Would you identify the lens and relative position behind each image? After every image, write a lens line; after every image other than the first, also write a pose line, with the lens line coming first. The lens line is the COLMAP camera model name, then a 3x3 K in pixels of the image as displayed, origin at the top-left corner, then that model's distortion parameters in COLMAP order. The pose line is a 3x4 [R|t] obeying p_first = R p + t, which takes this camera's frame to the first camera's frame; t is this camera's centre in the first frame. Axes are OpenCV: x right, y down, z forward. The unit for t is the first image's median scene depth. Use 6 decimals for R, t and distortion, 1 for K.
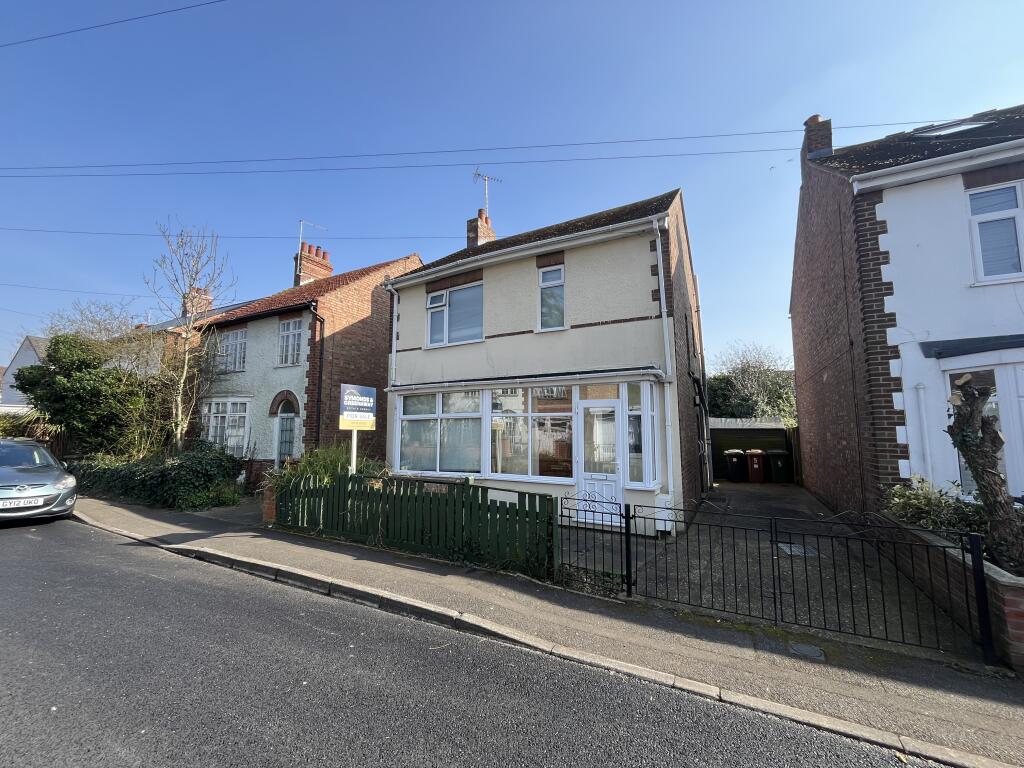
lens RADIAL K [[418.0, 0, 509.5], [0, 418.0, 384.7], [0, 0, 1]] dist [-0.001544, -0.000827]
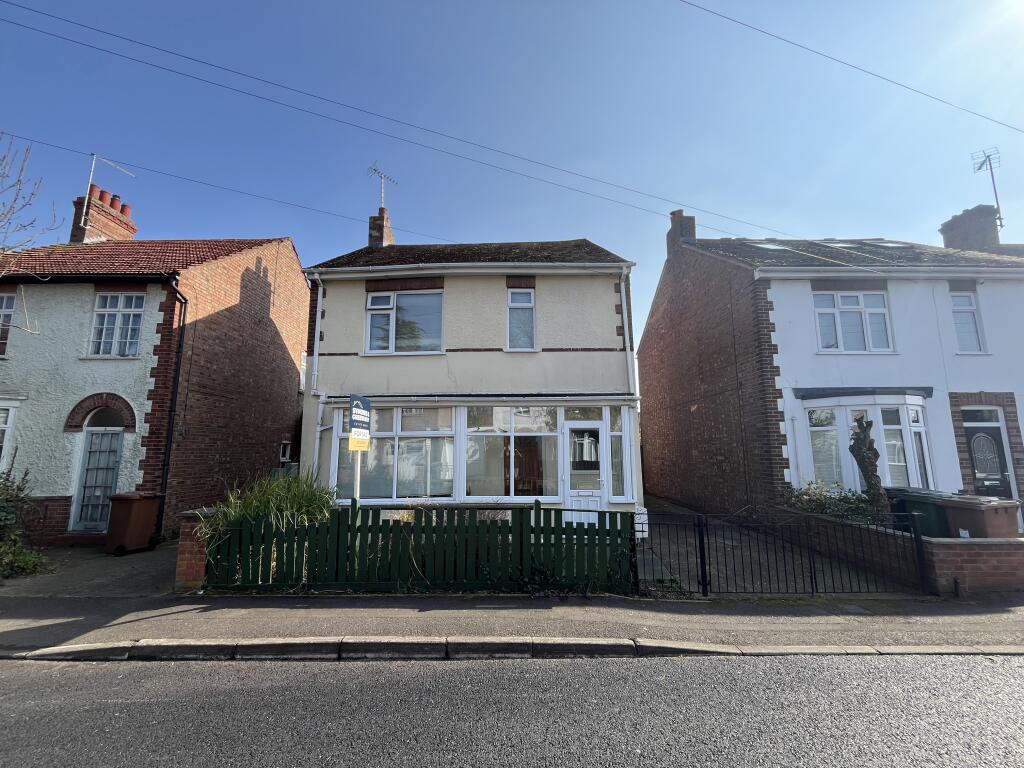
lens RADIAL K [[418.0, 0, 510.6], [0, 418.0, 384.2], [0, 0, 1]] dist [-0.001544, -0.000827]
pose [[0.880078, 0.067701, 0.469979, -0.456051], [-0.046395, 0.997308, -0.056784, 0.011194], [-0.472558, 0.028170, 0.880849, 0.137275]]
